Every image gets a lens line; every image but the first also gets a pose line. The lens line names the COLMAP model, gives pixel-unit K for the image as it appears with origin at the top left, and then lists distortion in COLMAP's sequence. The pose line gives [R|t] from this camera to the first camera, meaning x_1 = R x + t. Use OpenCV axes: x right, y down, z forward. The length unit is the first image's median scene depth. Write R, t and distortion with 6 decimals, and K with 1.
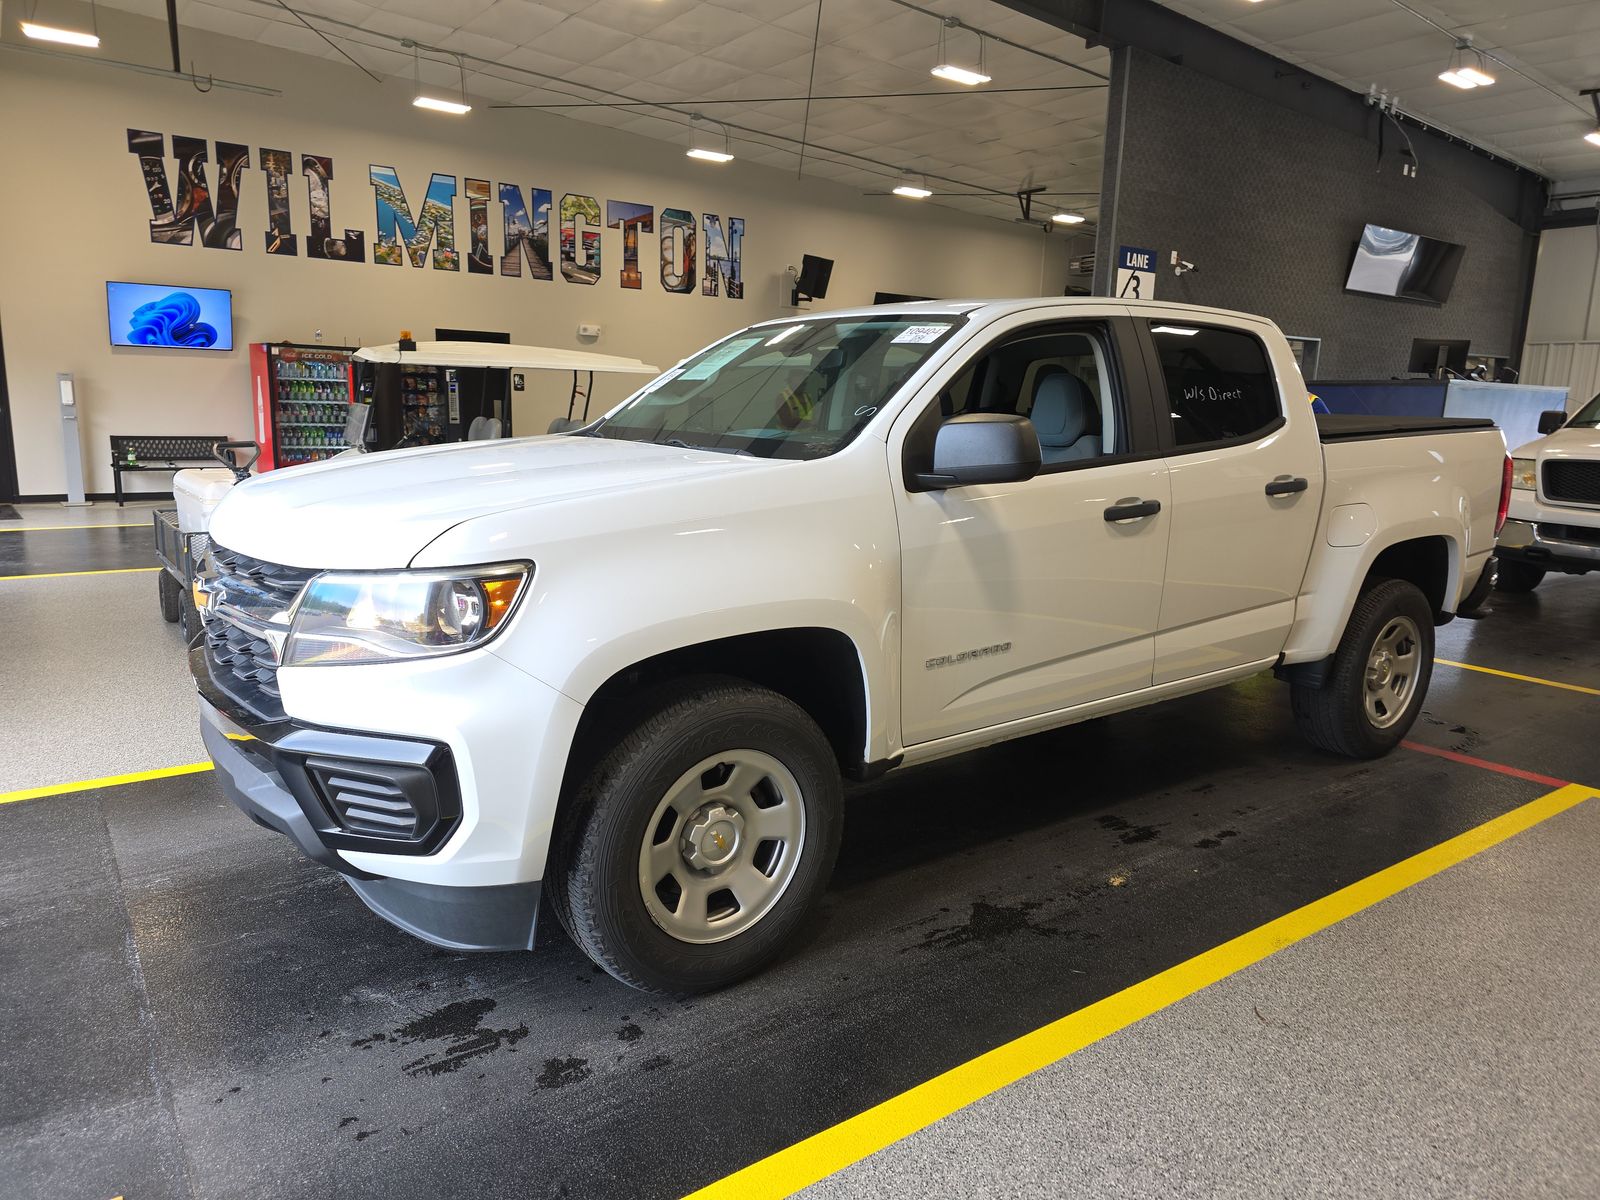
lens RADIAL K [[1076.2, 0, 798.2], [0, 1076.2, 619.8], [0, 0, 1]] dist [0.004756, -0.021241]
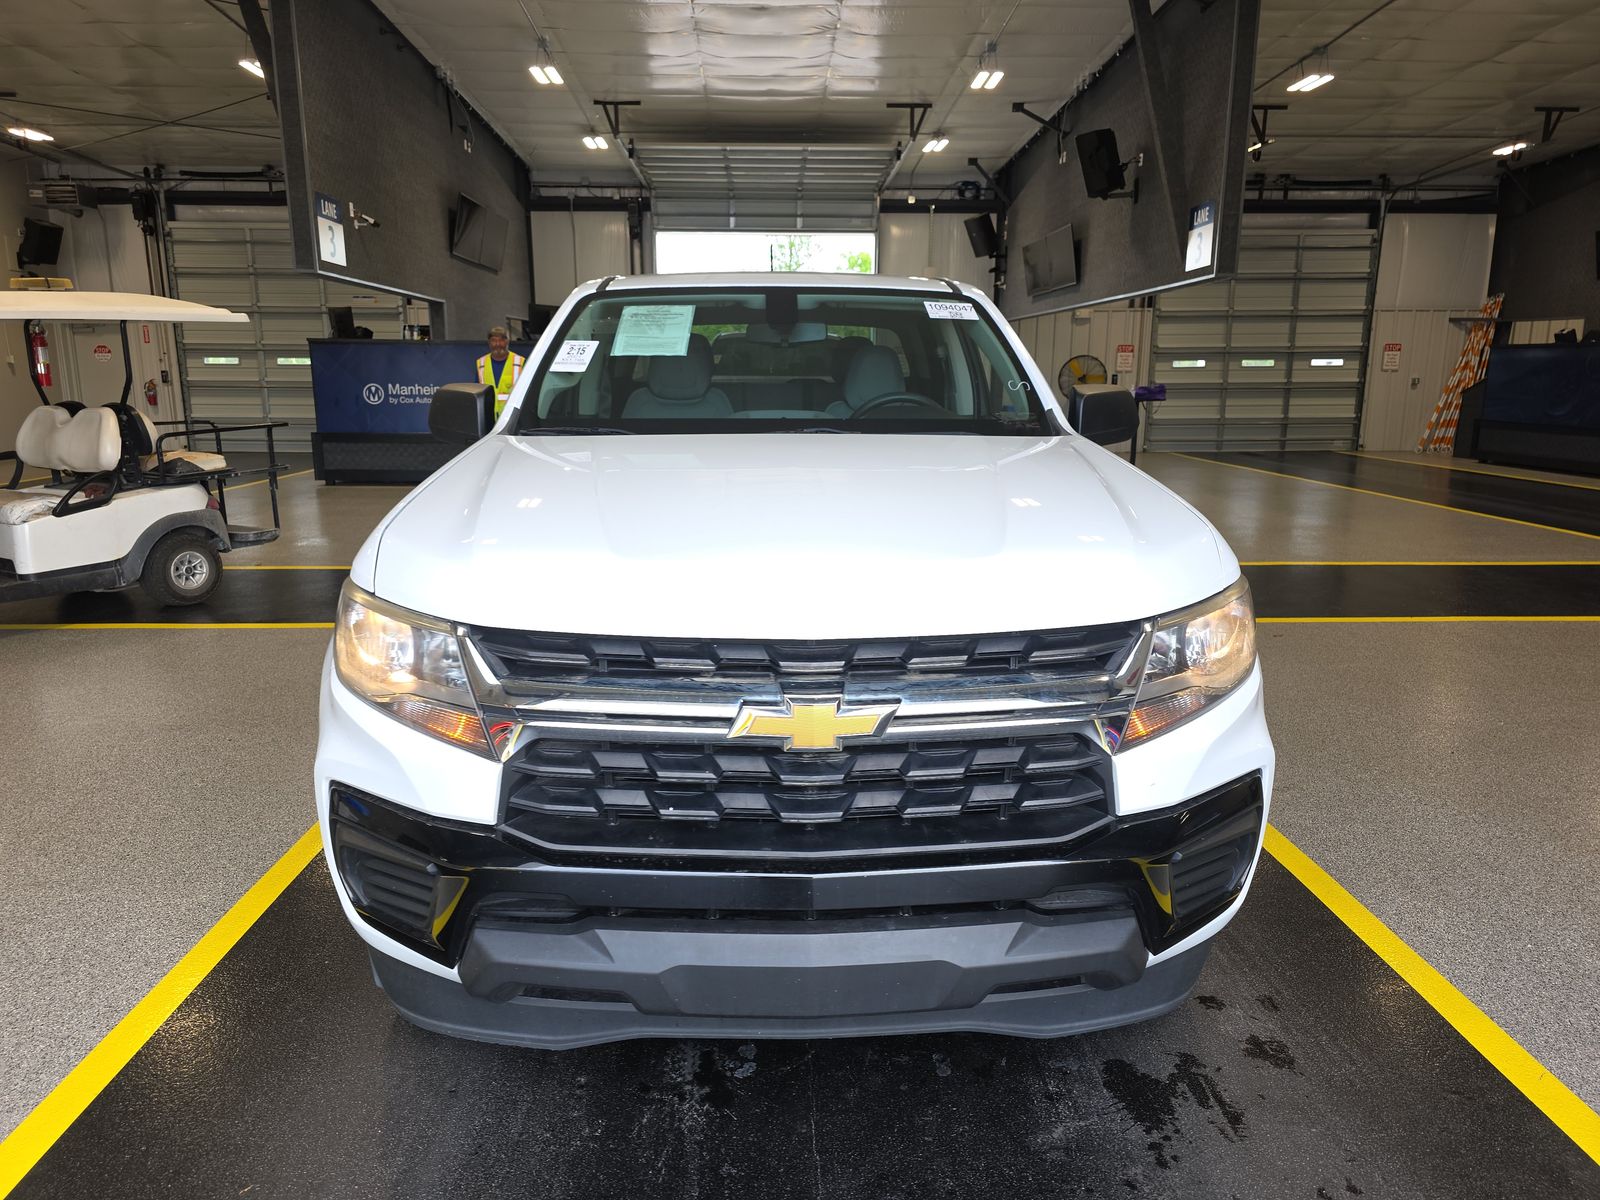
lens RADIAL K [[1061.6, 0, 800.0], [0, 1061.6, 600.0], [0, 0, 1]] dist [0.004266, 0.002400]
pose [[0.589812, -0.183078, 0.786514, -1.365832], [0.163050, 0.980901, 0.106053, -0.197920], [-0.790908, 0.065689, 0.608398, 0.827554]]
